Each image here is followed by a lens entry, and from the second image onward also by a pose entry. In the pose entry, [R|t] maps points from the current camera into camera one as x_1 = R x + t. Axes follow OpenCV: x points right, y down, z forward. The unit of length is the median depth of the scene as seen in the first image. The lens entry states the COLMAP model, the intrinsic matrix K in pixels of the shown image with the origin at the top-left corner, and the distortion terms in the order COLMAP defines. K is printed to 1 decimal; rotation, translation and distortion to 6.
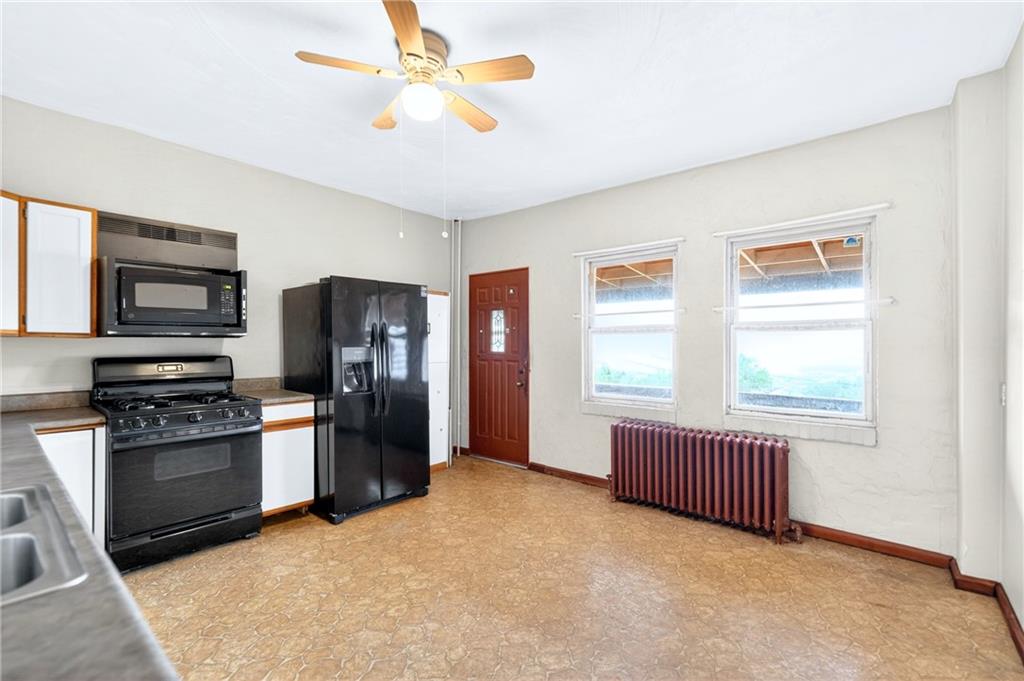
lens RADIAL K [[455.5, 0, 514.1], [0, 455.5, 345.8], [0, 0, 1]] dist [0.000768, 0.000069]
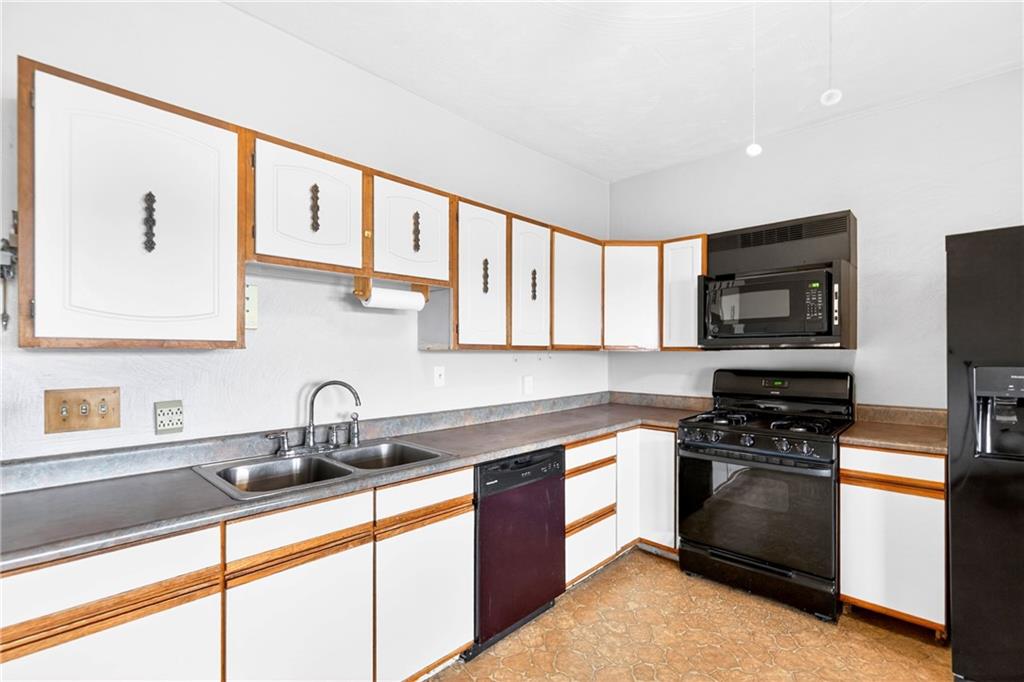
lens RADIAL K [[467.7, 0, 514.3], [0, 467.7, 350.0], [0, 0, 1]] dist [-0.001128, -0.000405]
pose [[-0.052106, -0.003371, -0.998636, 0.206477], [0.000480, 0.999994, -0.003401, -0.015091], [0.998641, -0.000656, -0.052104, 0.536595]]
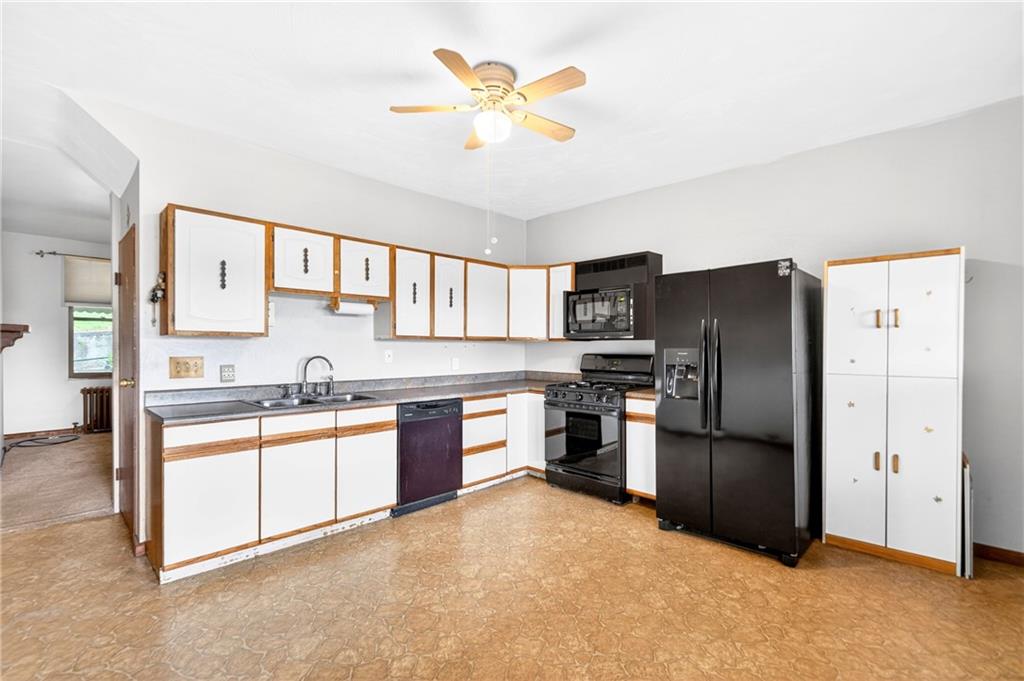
lens RADIAL K [[455.5, 0, 514.1], [0, 455.5, 345.8], [0, 0, 1]] dist [0.000768, 0.000069]
pose [[-0.057242, 0.001106, -0.998360, 0.648680], [-0.003508, 0.999993, 0.001309, -0.002249], [0.998354, 0.003577, -0.057238, 0.792230]]
